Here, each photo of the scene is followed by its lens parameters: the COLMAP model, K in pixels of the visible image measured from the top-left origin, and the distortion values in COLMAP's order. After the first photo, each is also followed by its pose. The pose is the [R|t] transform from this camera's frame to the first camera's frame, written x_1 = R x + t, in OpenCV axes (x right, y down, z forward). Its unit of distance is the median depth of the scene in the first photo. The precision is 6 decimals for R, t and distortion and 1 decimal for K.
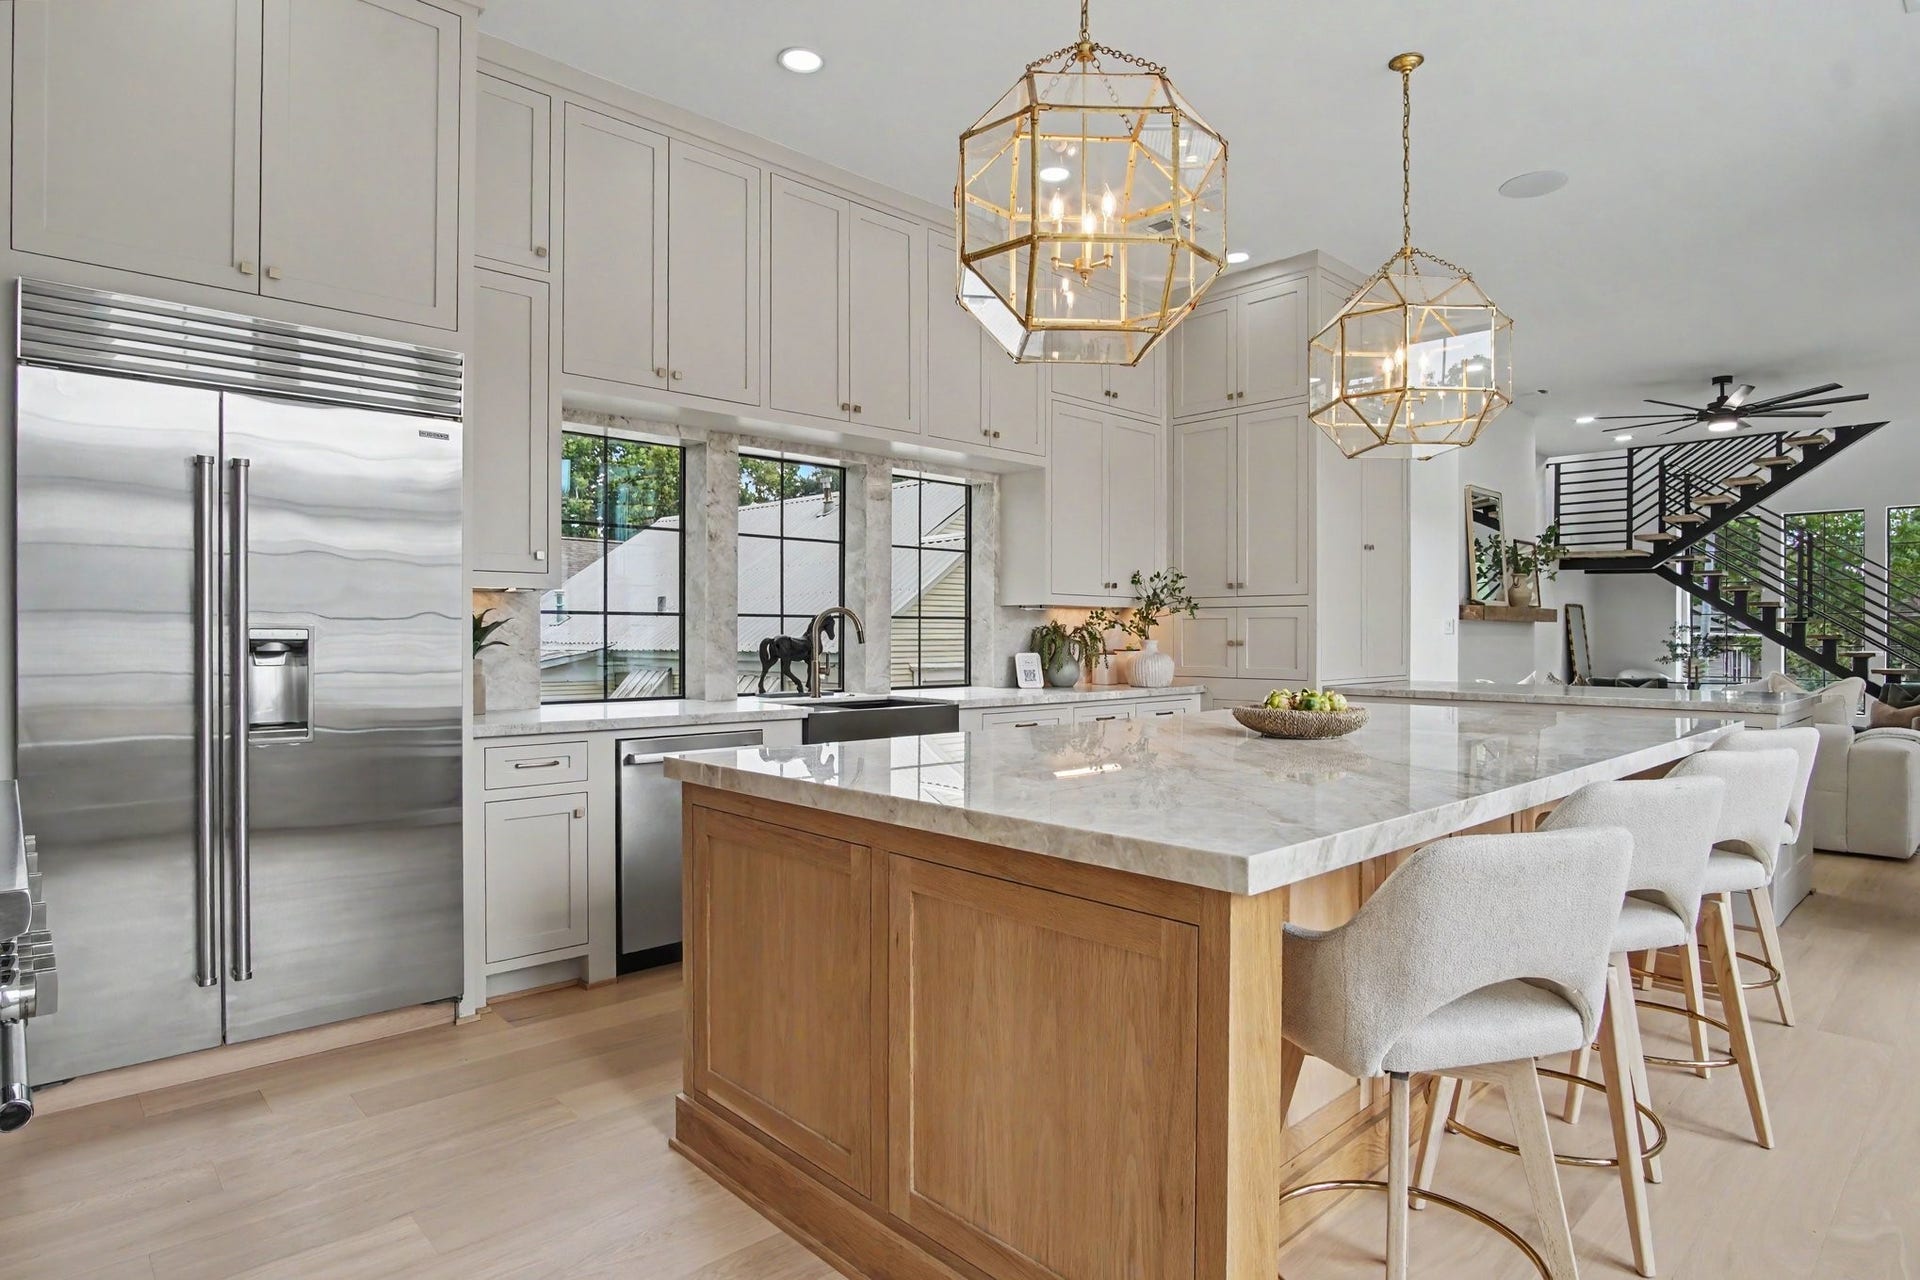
lens RADIAL K [[1054.2, 0, 956.3], [0, 1054.2, 646.8], [0, 0, 1]] dist [-0.018203, -0.000379]
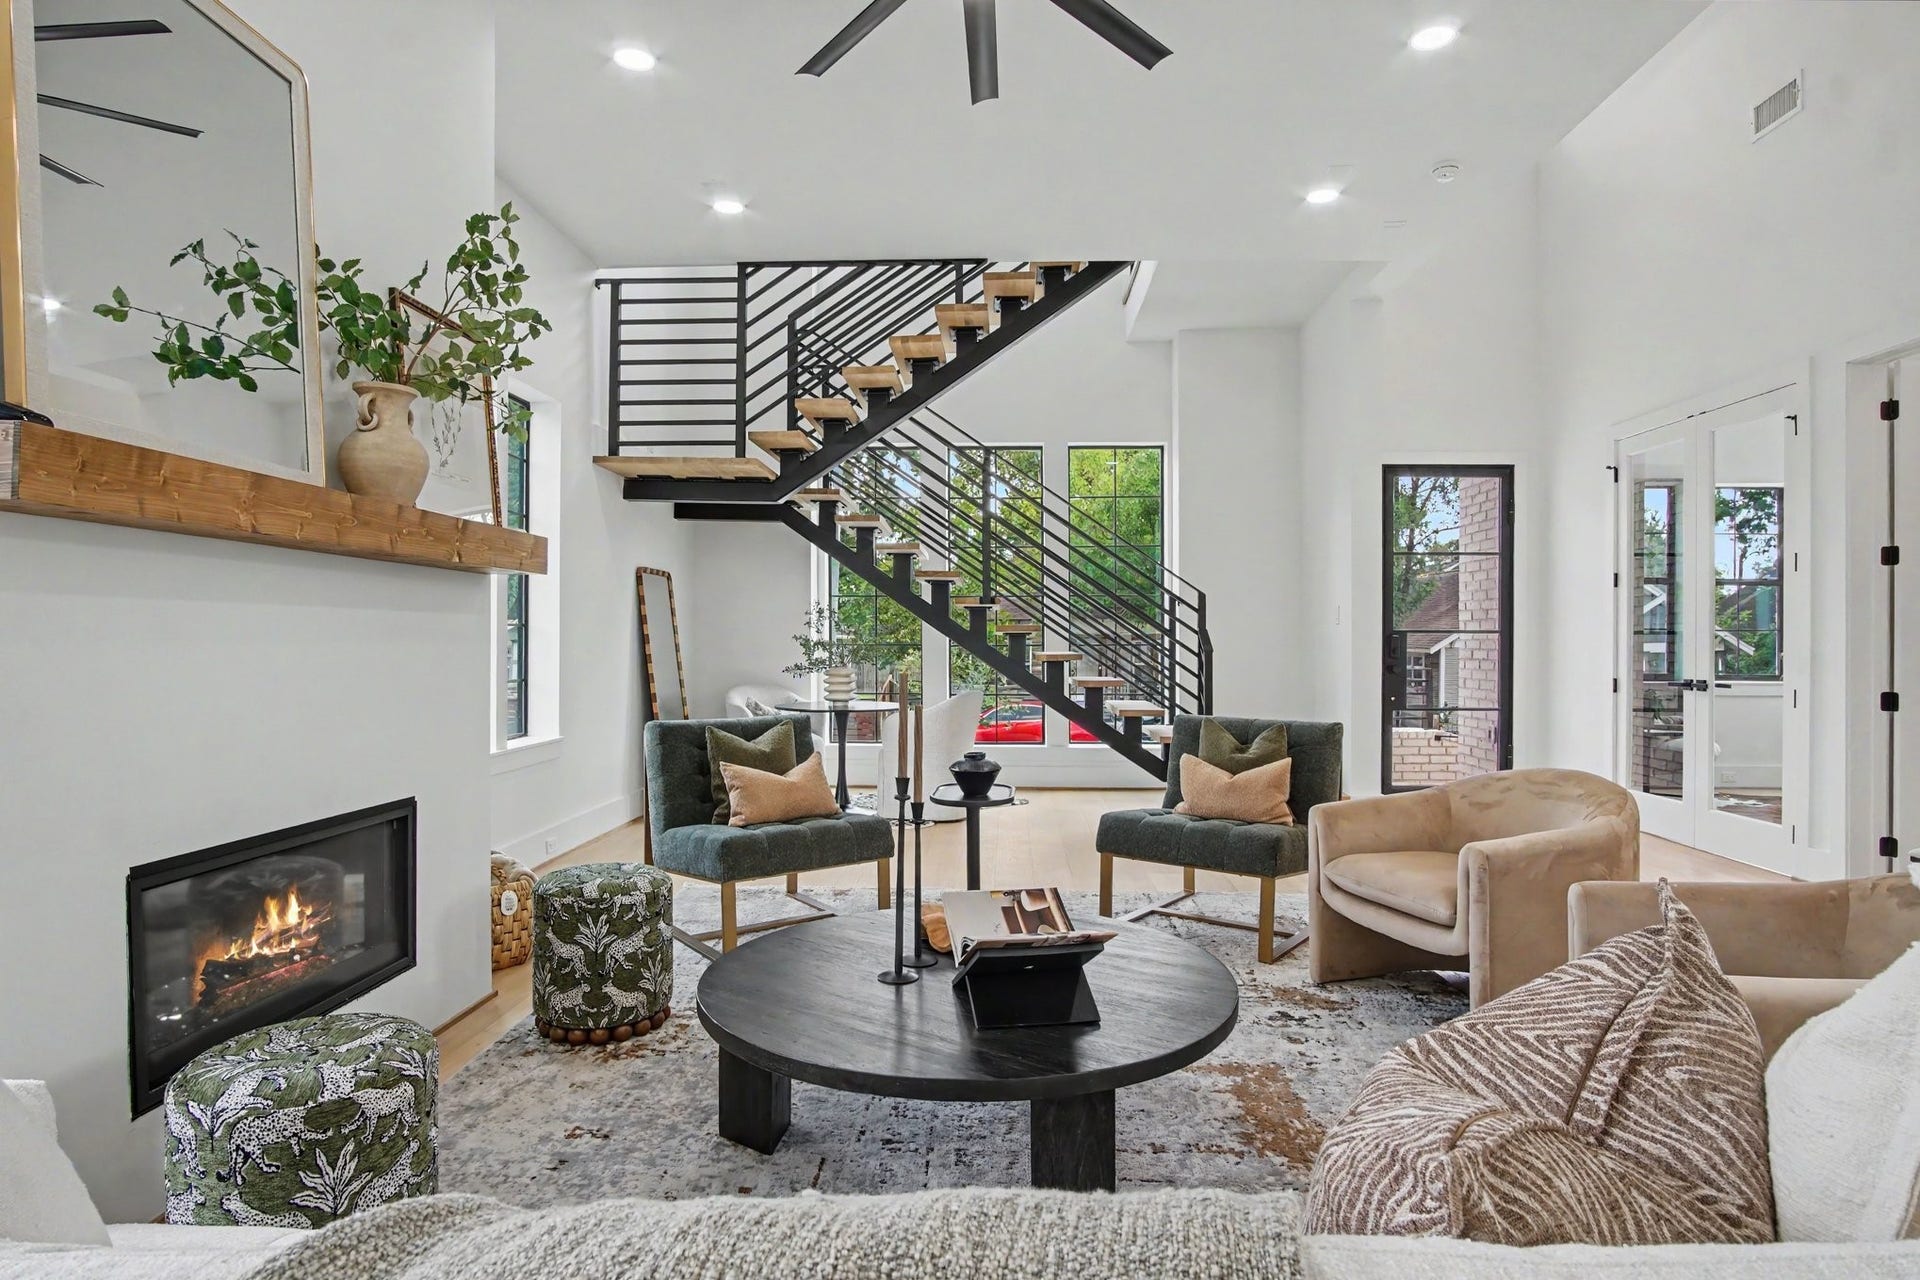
lens RADIAL K [[1054.2, 0, 956.3], [0, 1054.2, 646.8], [0, 0, 1]] dist [-0.018203, -0.000379]
pose [[0.719828, -0.001195, 0.694151, 0.355440], [0.002987, 0.999995, -0.001376, 0.000978], [-0.694146, 0.003064, 0.719828, 0.545934]]
